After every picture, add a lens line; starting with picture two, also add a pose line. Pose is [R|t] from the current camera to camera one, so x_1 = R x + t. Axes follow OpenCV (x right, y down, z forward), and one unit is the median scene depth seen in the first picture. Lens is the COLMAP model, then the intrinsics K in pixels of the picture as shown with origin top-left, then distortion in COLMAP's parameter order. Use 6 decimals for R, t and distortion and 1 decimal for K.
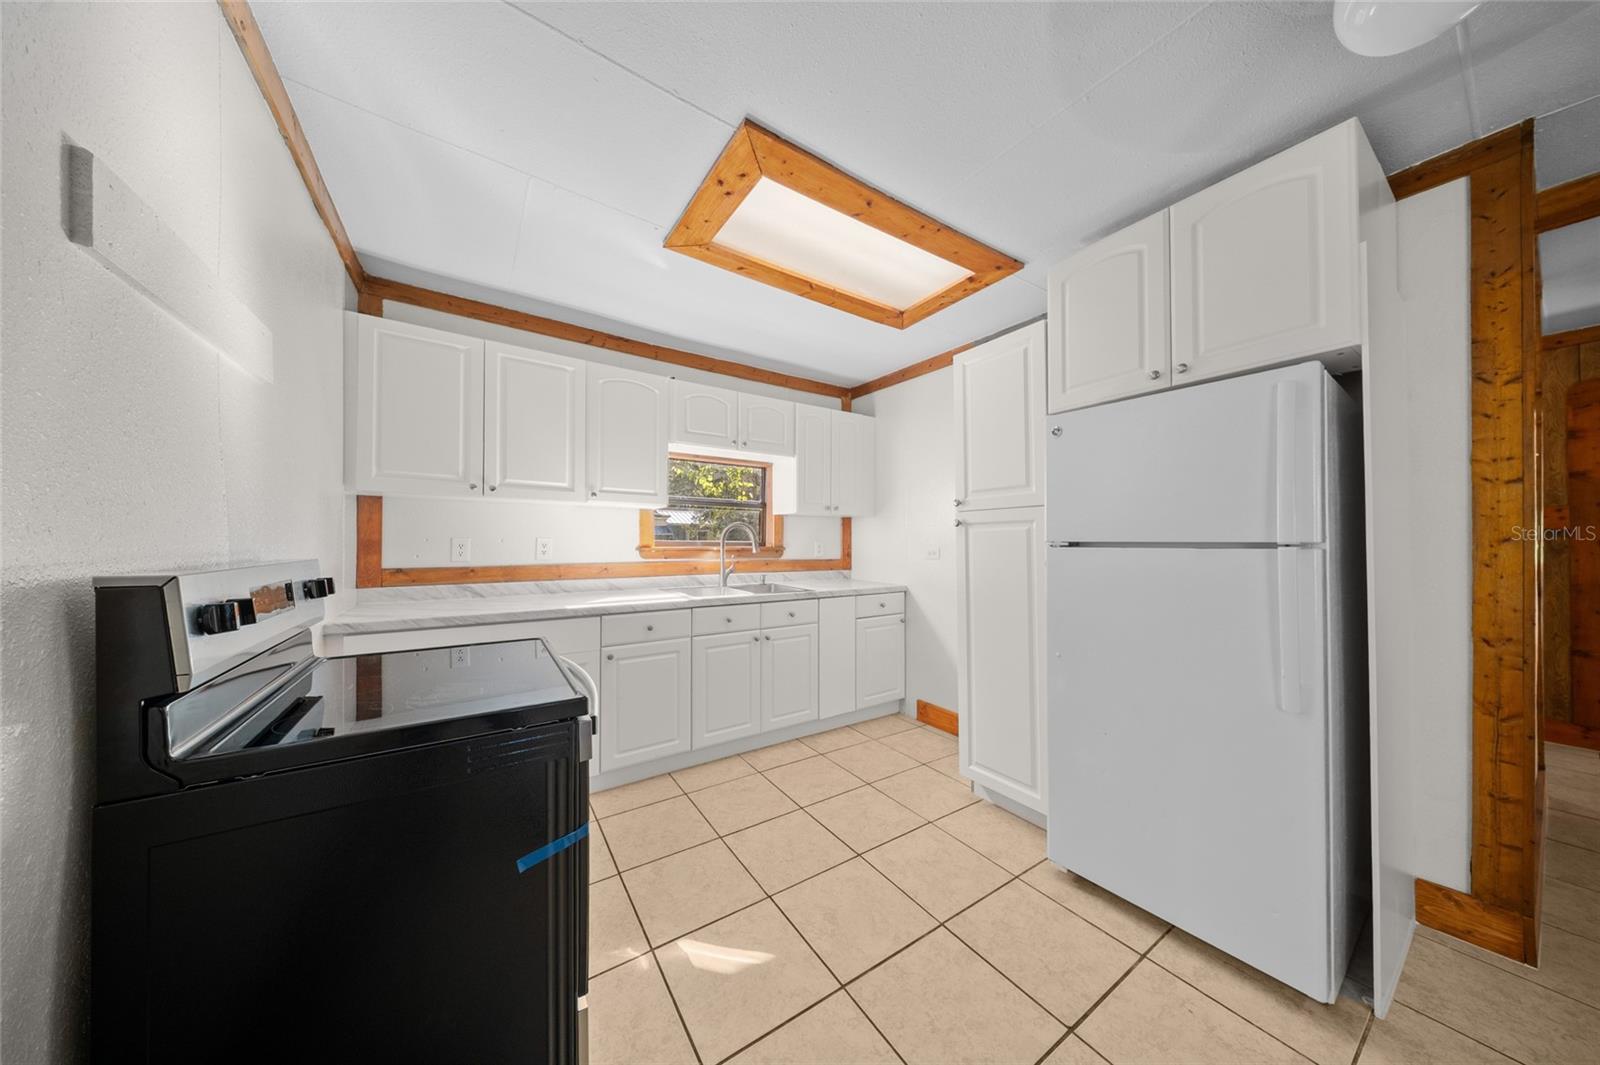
lens RADIAL K [[481.0, 0, 795.4], [0, 481.0, 532.2], [0, 0, 1]] dist [0.013597, -0.003919]
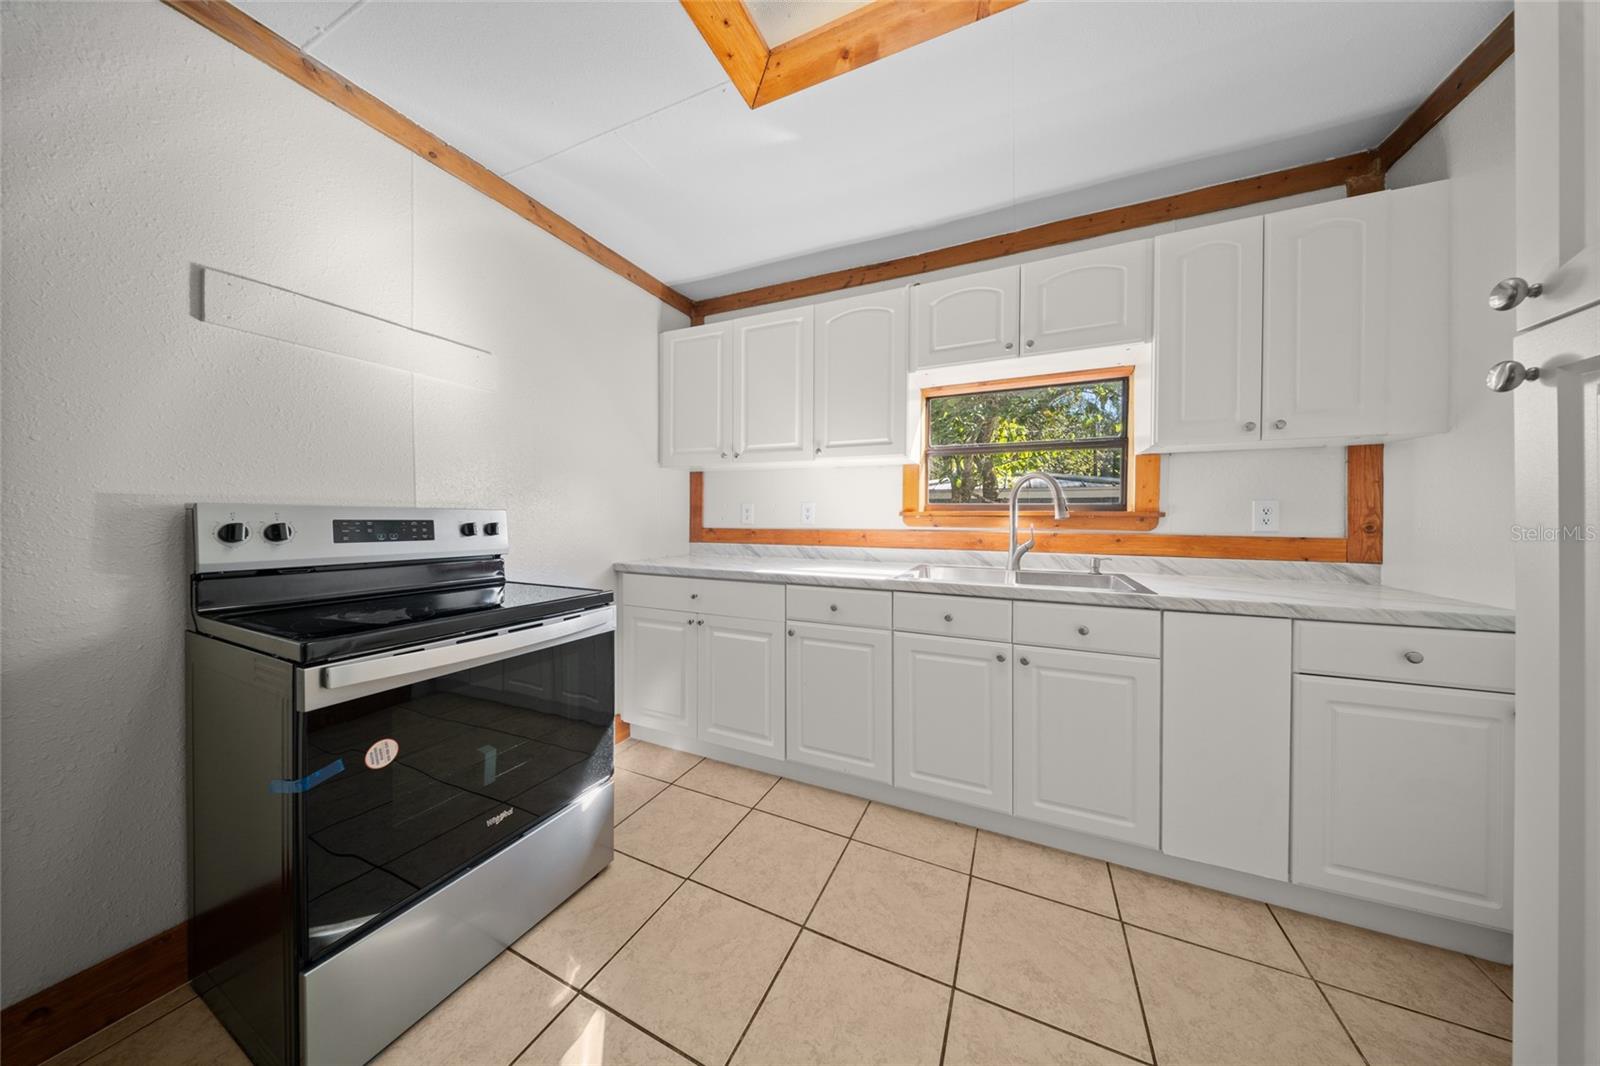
lens RADIAL K [[474.0, 0, 787.9], [0, 474.0, 520.5], [0, 0, 1]] dist [0.000488, -0.000074]
pose [[0.525918, 0.002363, -0.850532, 0.272425], [0.012916, 0.999859, 0.010763, 0.037038], [0.850437, -0.016646, 0.525813, 0.437737]]
